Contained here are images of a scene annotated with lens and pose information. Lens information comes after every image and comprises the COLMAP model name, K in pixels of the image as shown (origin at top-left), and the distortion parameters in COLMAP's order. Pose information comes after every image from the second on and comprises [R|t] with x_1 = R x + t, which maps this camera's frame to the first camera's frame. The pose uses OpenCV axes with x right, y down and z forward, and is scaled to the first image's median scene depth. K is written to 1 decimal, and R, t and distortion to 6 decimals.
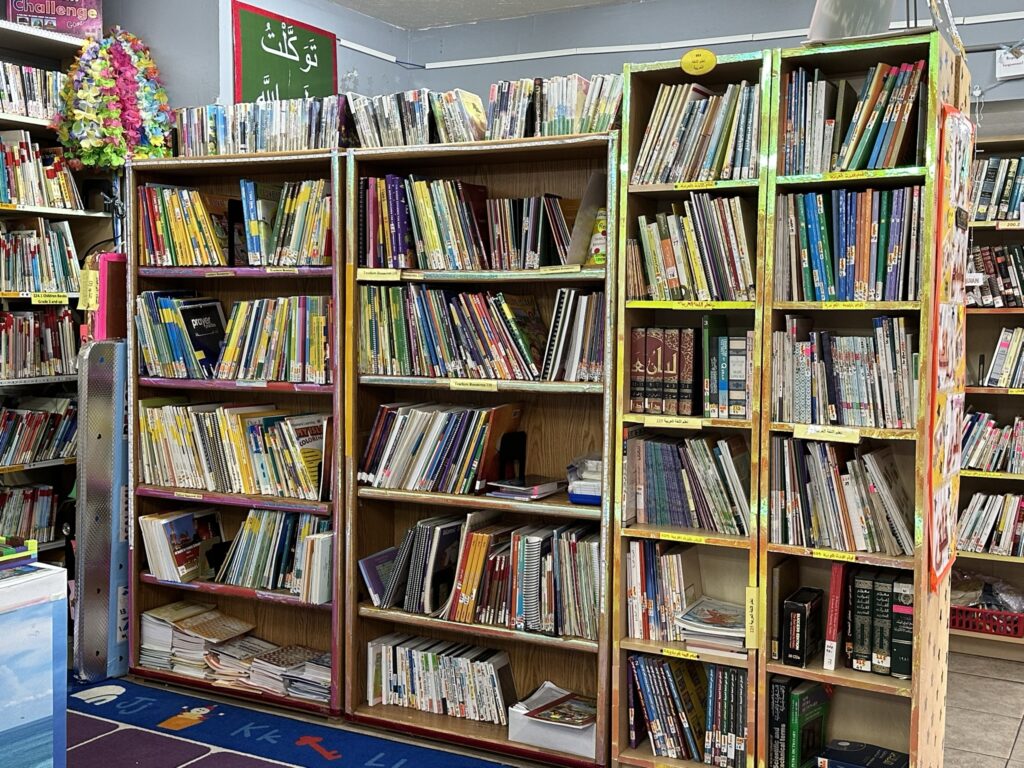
lens RADIAL K [[1127.8, 0, 512.7], [0, 1127.8, 371.9], [0, 0, 1]] dist [0.198285, -0.446792]
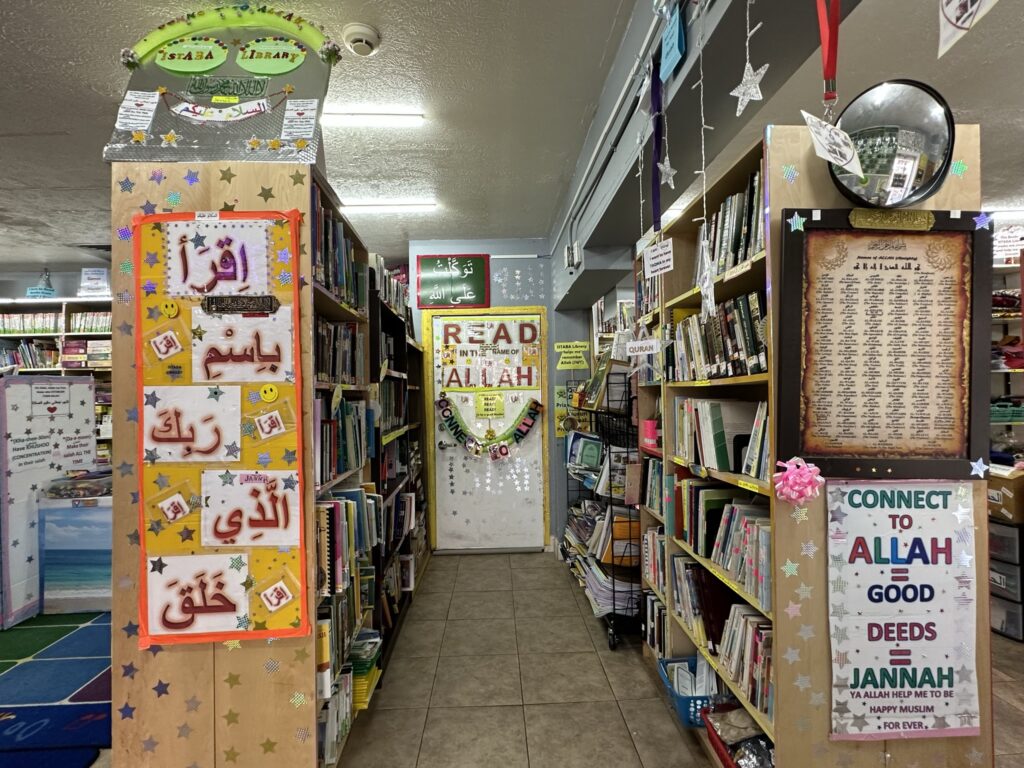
lens RADIAL K [[484.1, 0, 509.1], [0, 484.1, 386.2], [0, 0, 1]] dist [-0.000963, 0.000496]
pose [[0.513828, -0.036067, -0.857135, 0.876520], [-0.023065, 0.998174, -0.055828, -0.036731], [0.857583, 0.048456, 0.512058, 0.960405]]
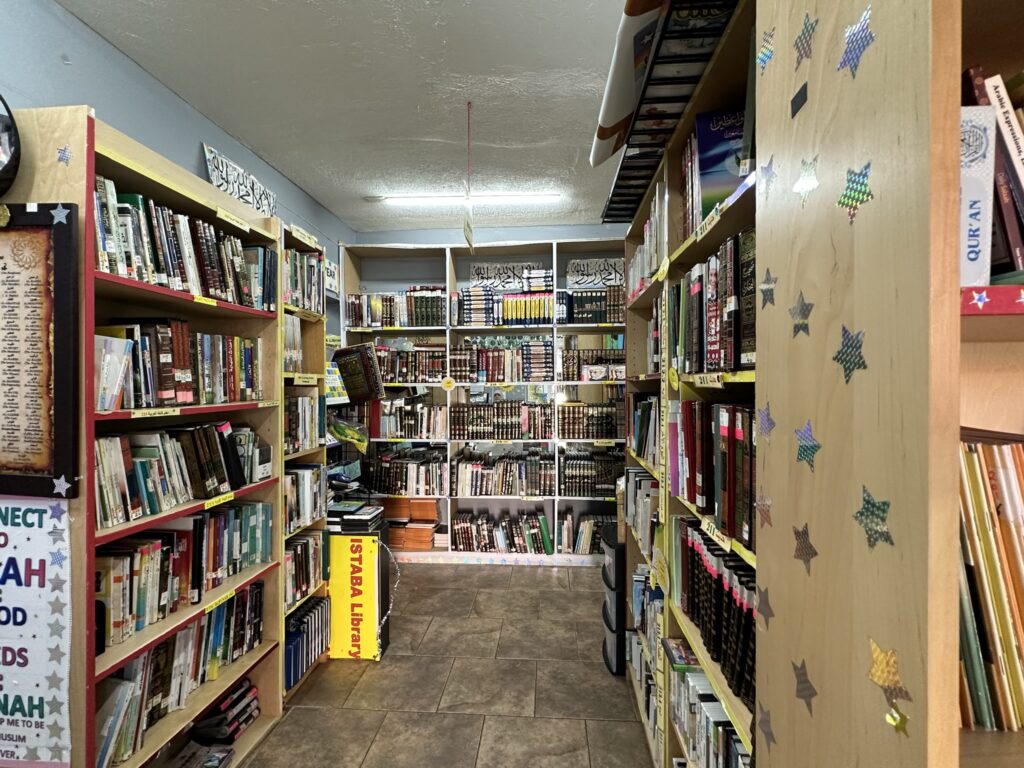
lens RADIAL K [[484.1, 0, 509.1], [0, 484.1, 386.2], [0, 0, 1]] dist [-0.000963, 0.000496]
pose [[0.407629, -0.010461, -0.913088, 1.195407], [-0.040167, 0.998761, -0.029374, -0.077549], [0.912264, 0.048650, 0.406704, 1.638646]]
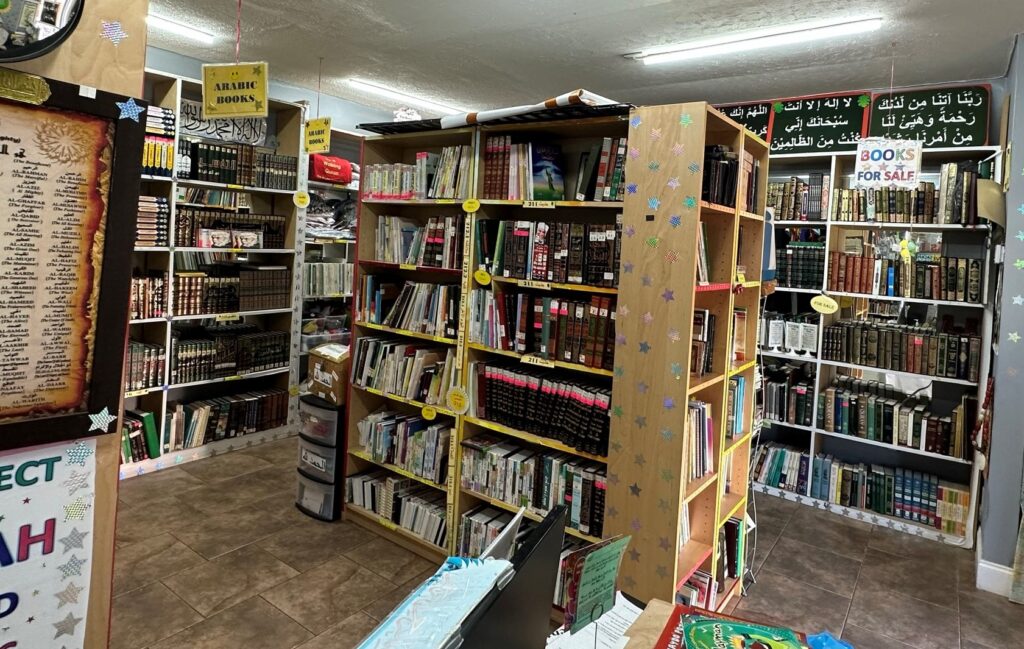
lens RADIAL K [[590.8, 0, 558.1], [0, 590.8, 251.7], [0, 0, 1]] dist [0.000738, -0.000762]
pose [[0.995019, 0.047428, -0.087680, 1.050893], [-0.051315, 0.997773, -0.042621, -0.107315], [0.085463, 0.046908, 0.995237, 1.132855]]
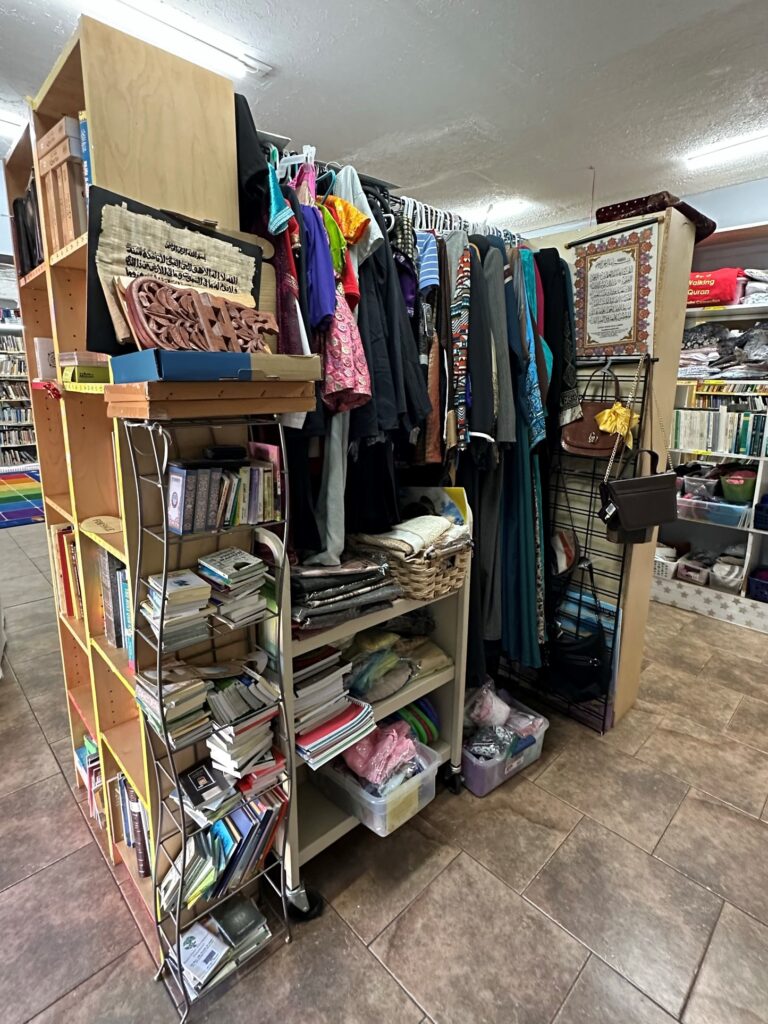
lens RADIAL K [[514.8, 0, 381.3], [0, 514.8, 482.9], [0, 0, 1]] dist [-0.002760, 0.000028]
pose [[-0.294897, 0.166641, -0.940886, 1.510348], [-0.066512, 0.978707, 0.194186, -0.128293], [0.953211, 0.119845, -0.277534, 2.219107]]
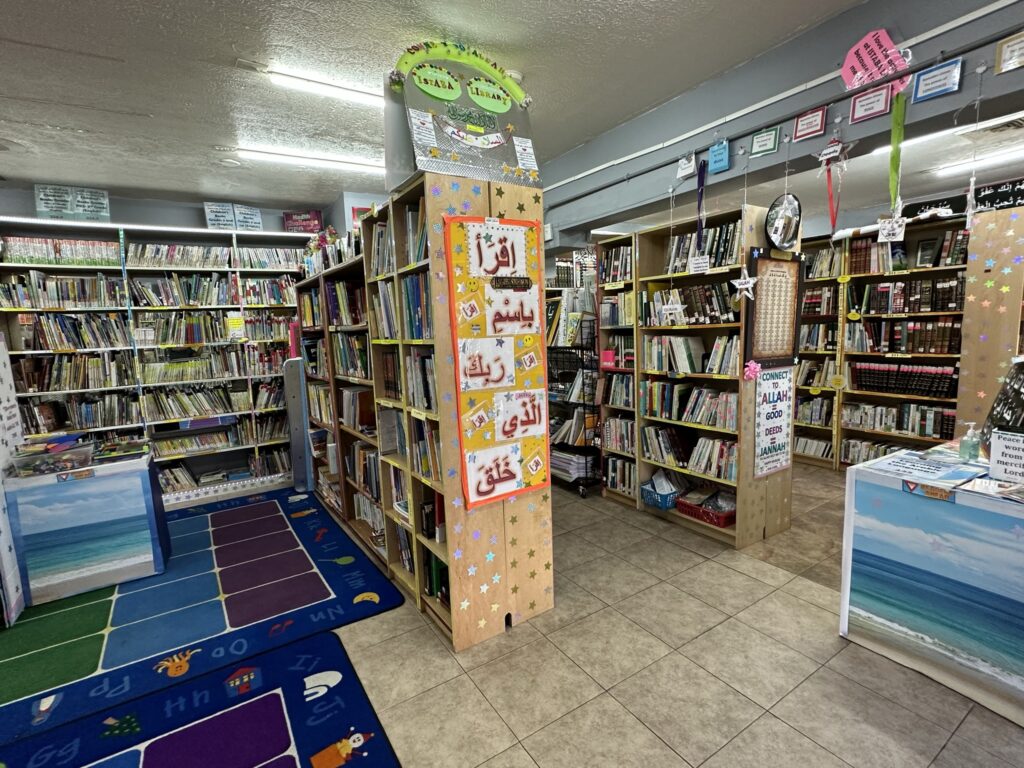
lens RADIAL K [[484.1, 0, 509.1], [0, 484.1, 386.2], [0, 0, 1]] dist [-0.000963, 0.000496]
pose [[0.877552, 0.009074, -0.479395, 0.696370], [0.028858, 0.997009, 0.071697, -0.035908], [0.478611, -0.076752, 0.874666, 0.381600]]
